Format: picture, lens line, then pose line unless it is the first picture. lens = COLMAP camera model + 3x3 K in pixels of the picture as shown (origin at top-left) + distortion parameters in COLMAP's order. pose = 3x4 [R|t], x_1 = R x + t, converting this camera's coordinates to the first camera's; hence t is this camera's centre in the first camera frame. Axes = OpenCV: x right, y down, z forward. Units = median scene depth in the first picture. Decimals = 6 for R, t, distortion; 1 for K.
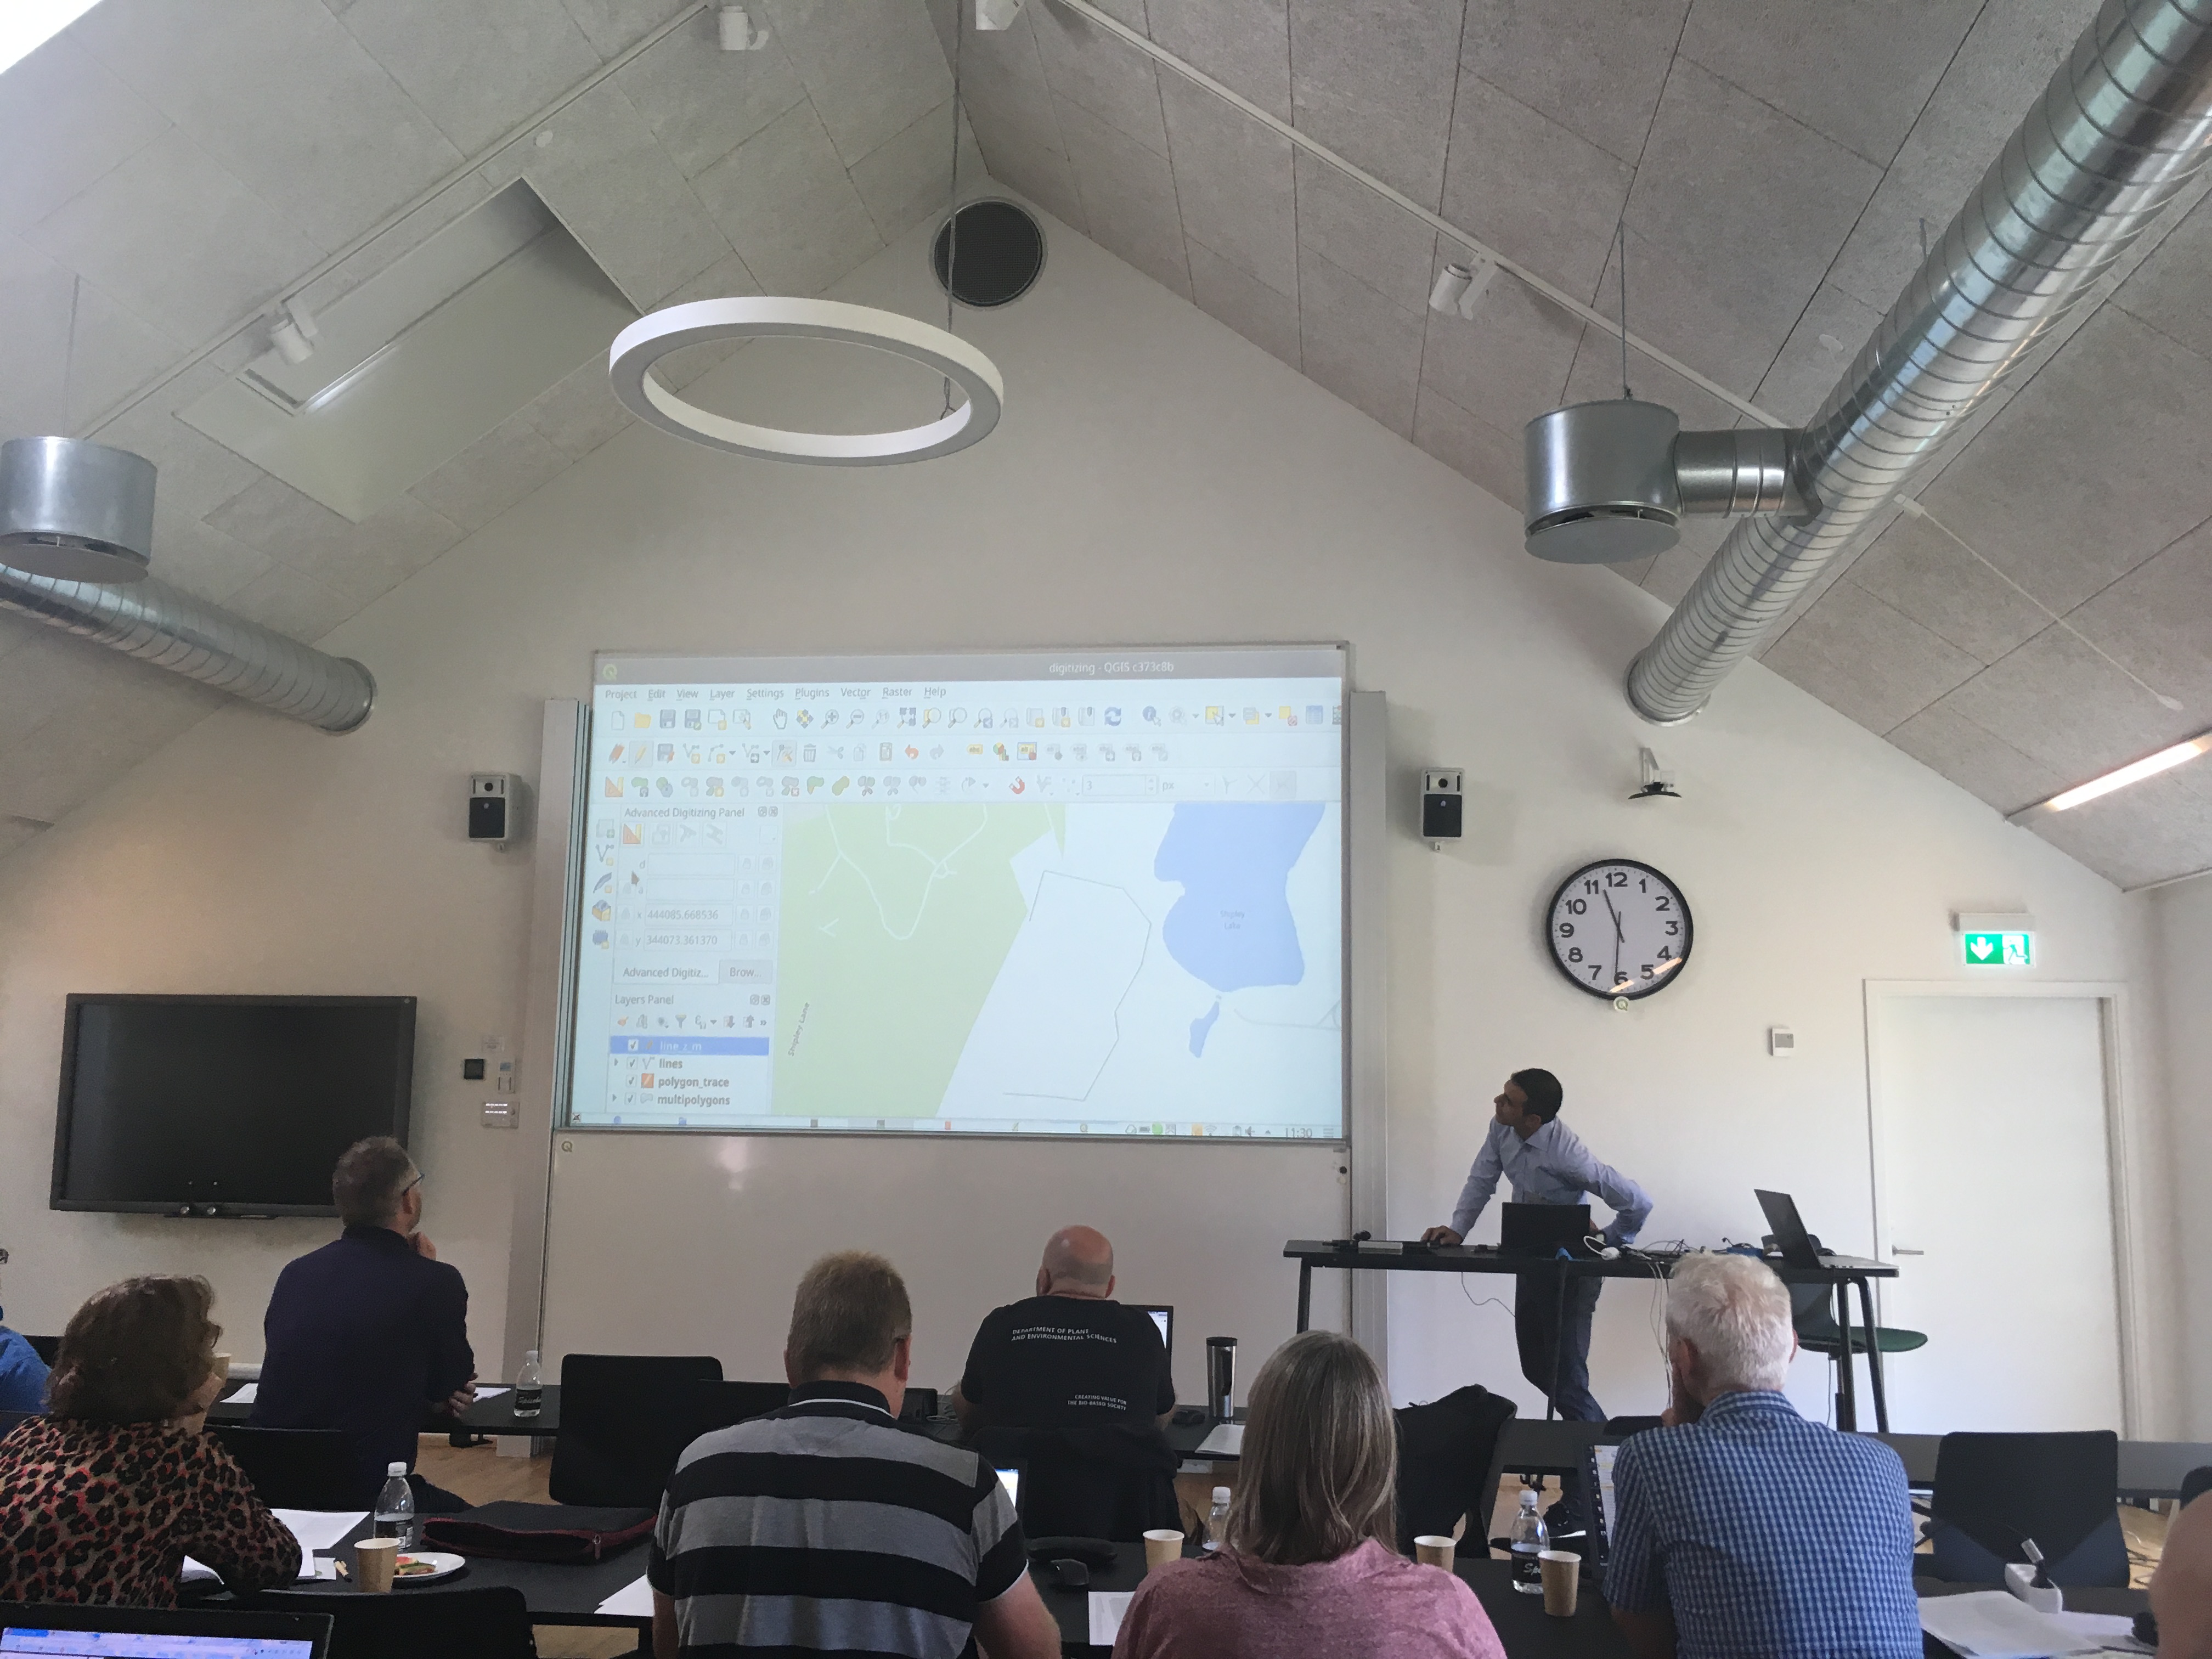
lens RADIAL K [[1883.4, 0, 1109.0], [0, 1883.4, 839.0], [0, 0, 1]] dist [0.095714, -0.144631]
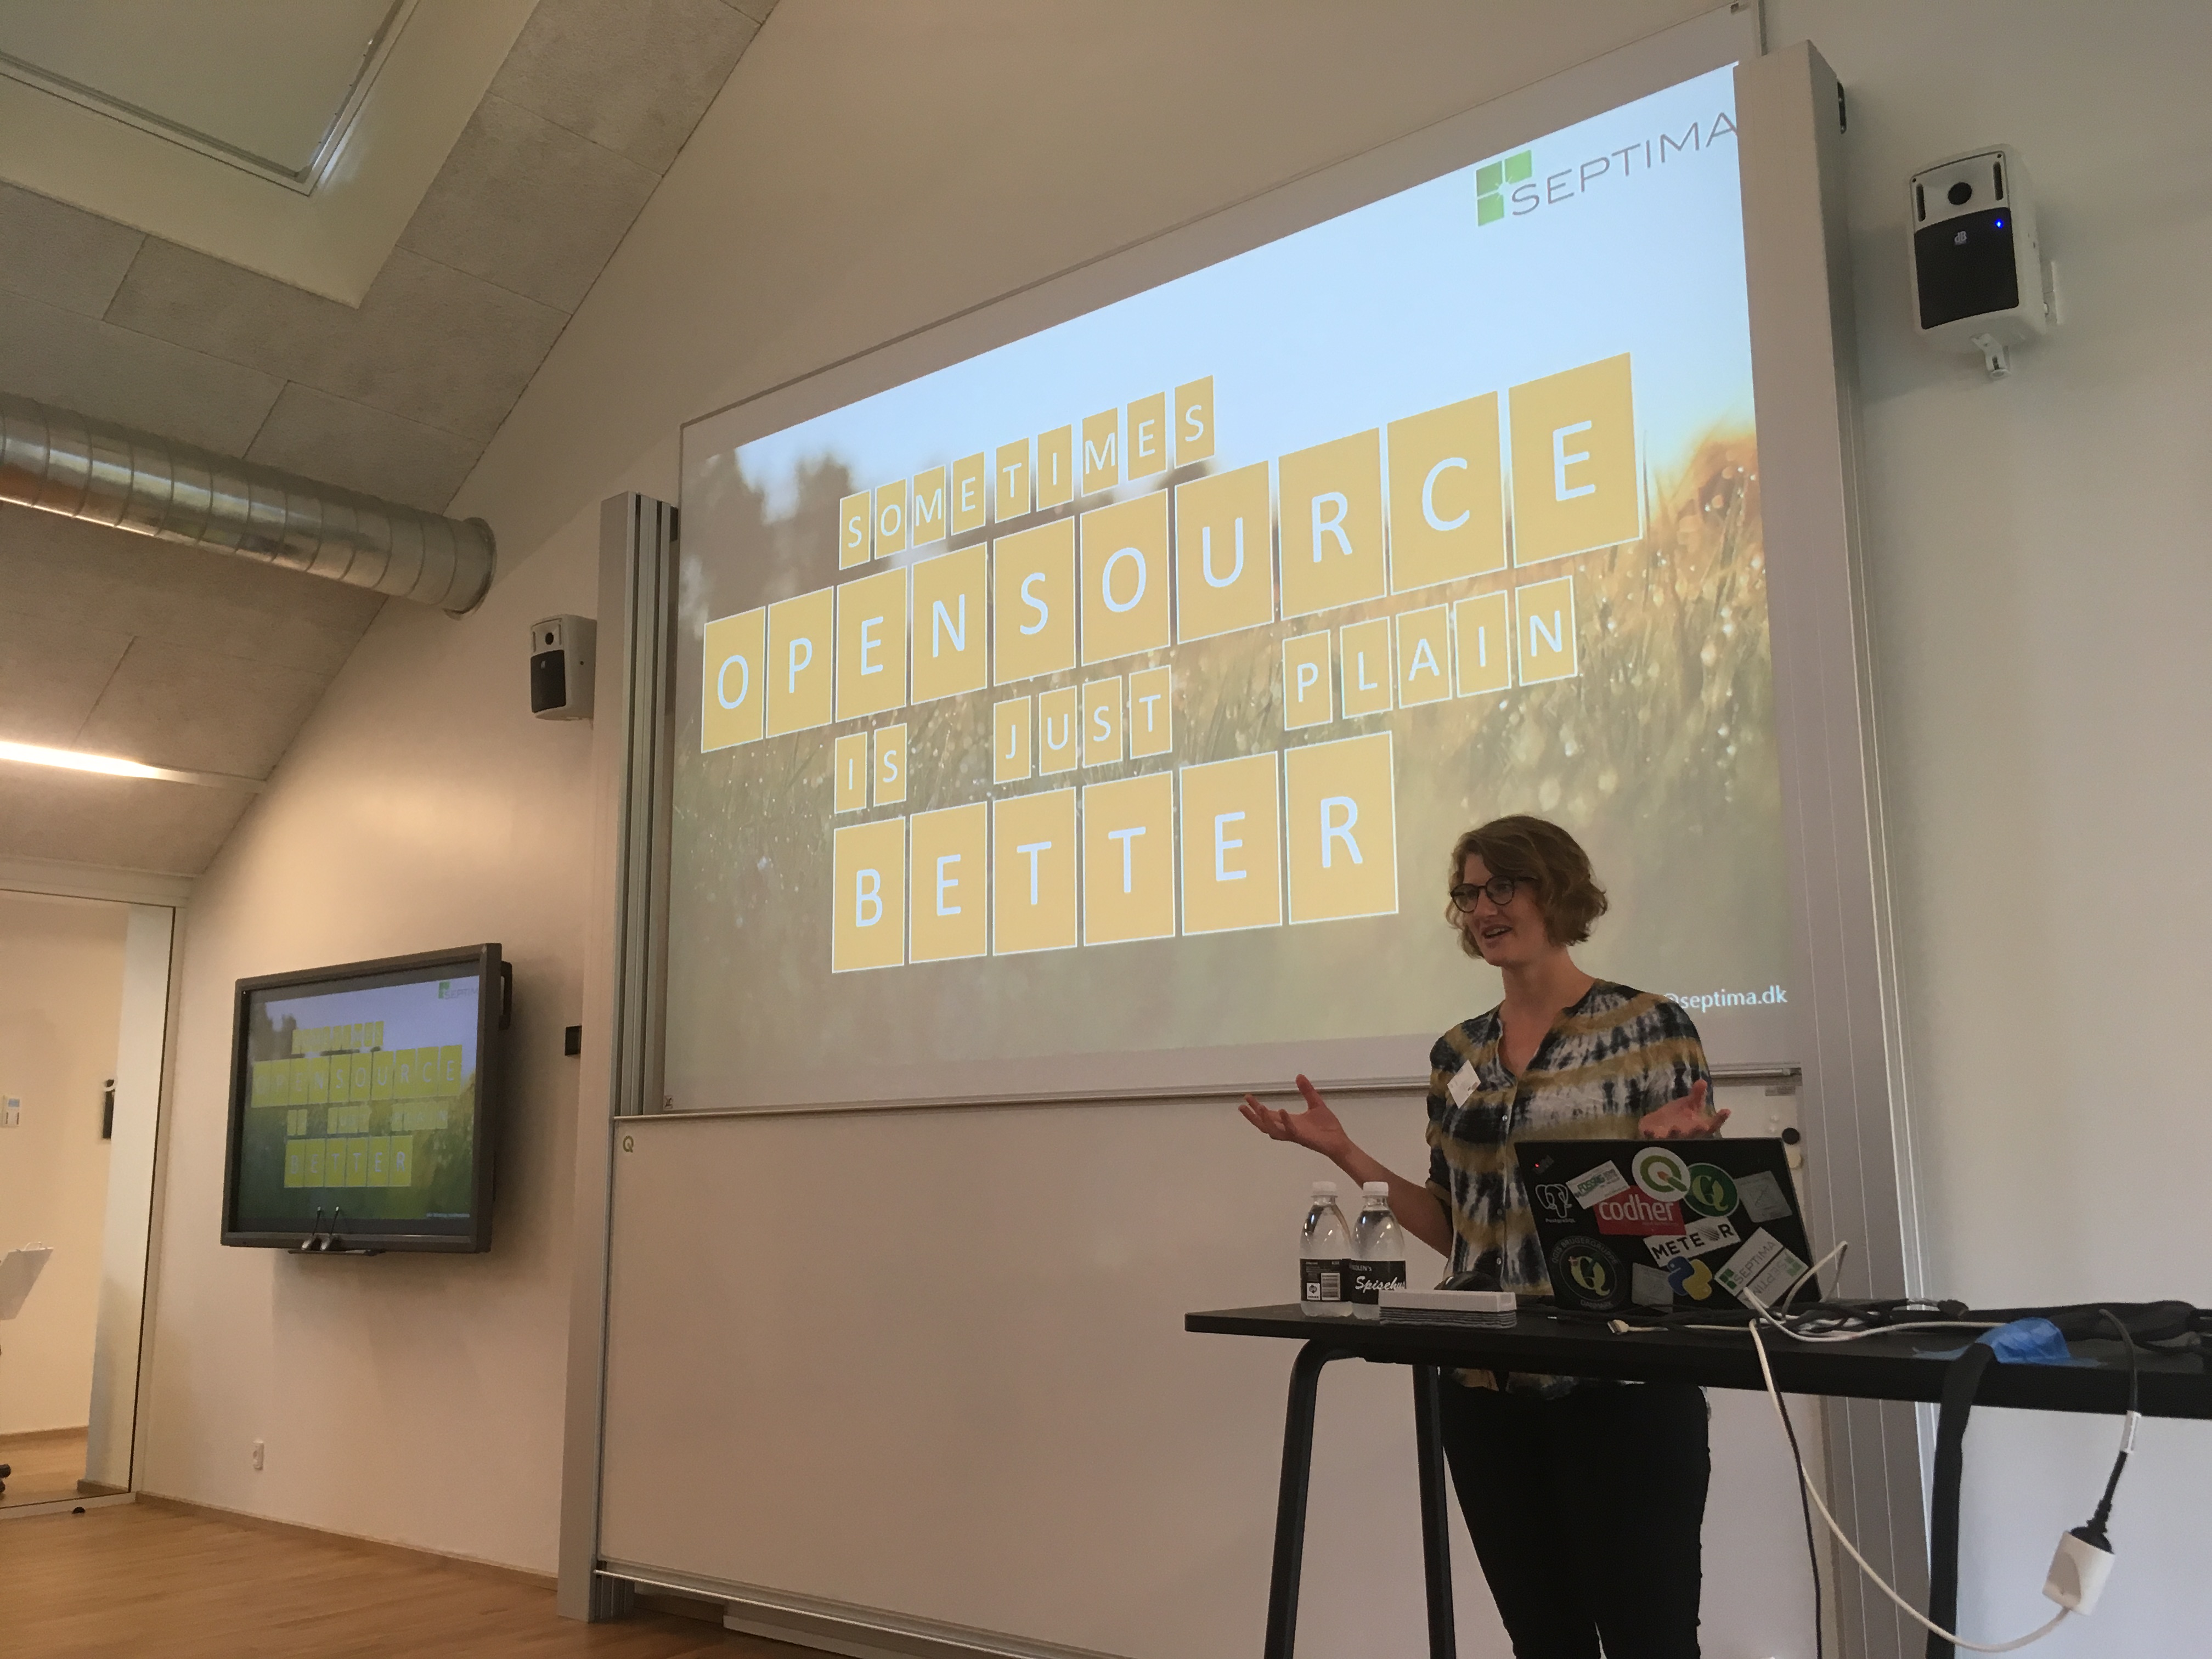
lens RADIAL K [[1884.7, 0, 1109.8], [0, 1884.7, 839.1], [0, 0, 1]] dist [0.095963, -0.146988]
pose [[0.839888, -0.117118, -0.529974, 0.259501], [0.096092, 0.993103, -0.067179, 0.138879], [0.534186, 0.005497, 0.845349, 0.628726]]
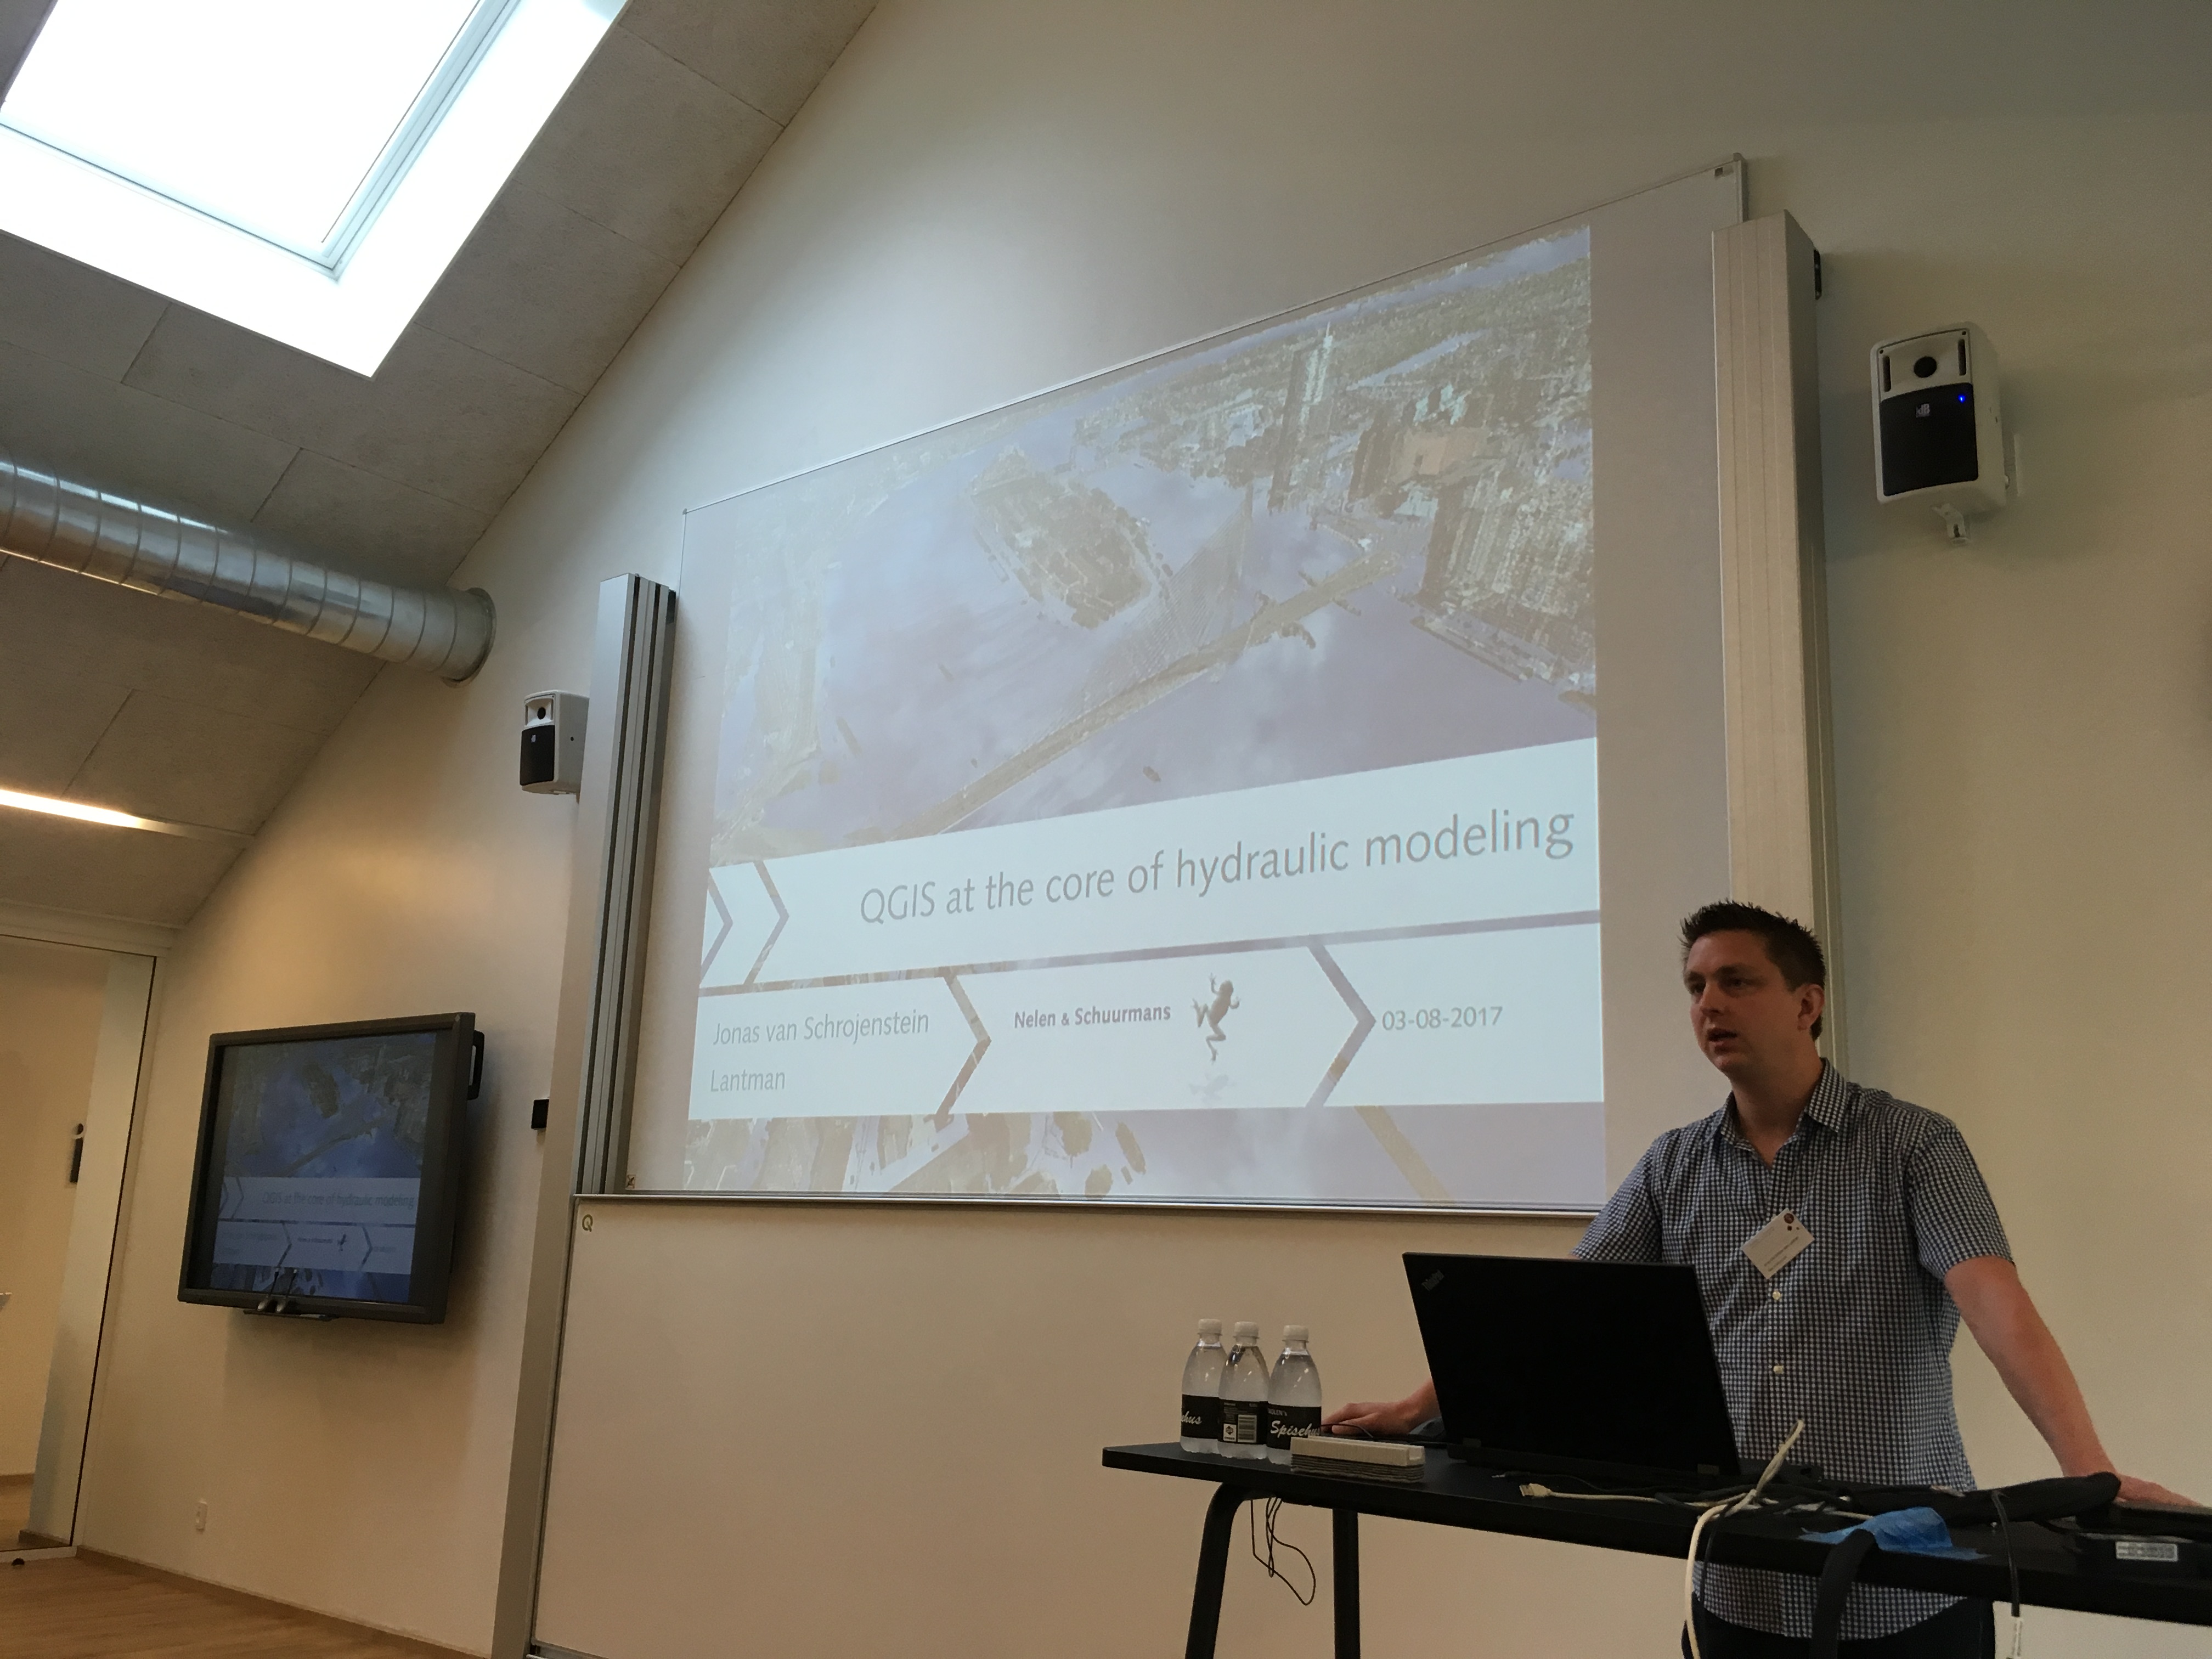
lens RADIAL K [[1889.4, 0, 1109.7], [0, 1889.4, 839.1], [0, 0, 1]] dist [0.091222, -0.138202]
pose [[0.844986, -0.098231, -0.525689, 0.273075], [0.048742, 0.993040, -0.107214, 0.129782], [0.532562, 0.064971, 0.843893, 0.627121]]
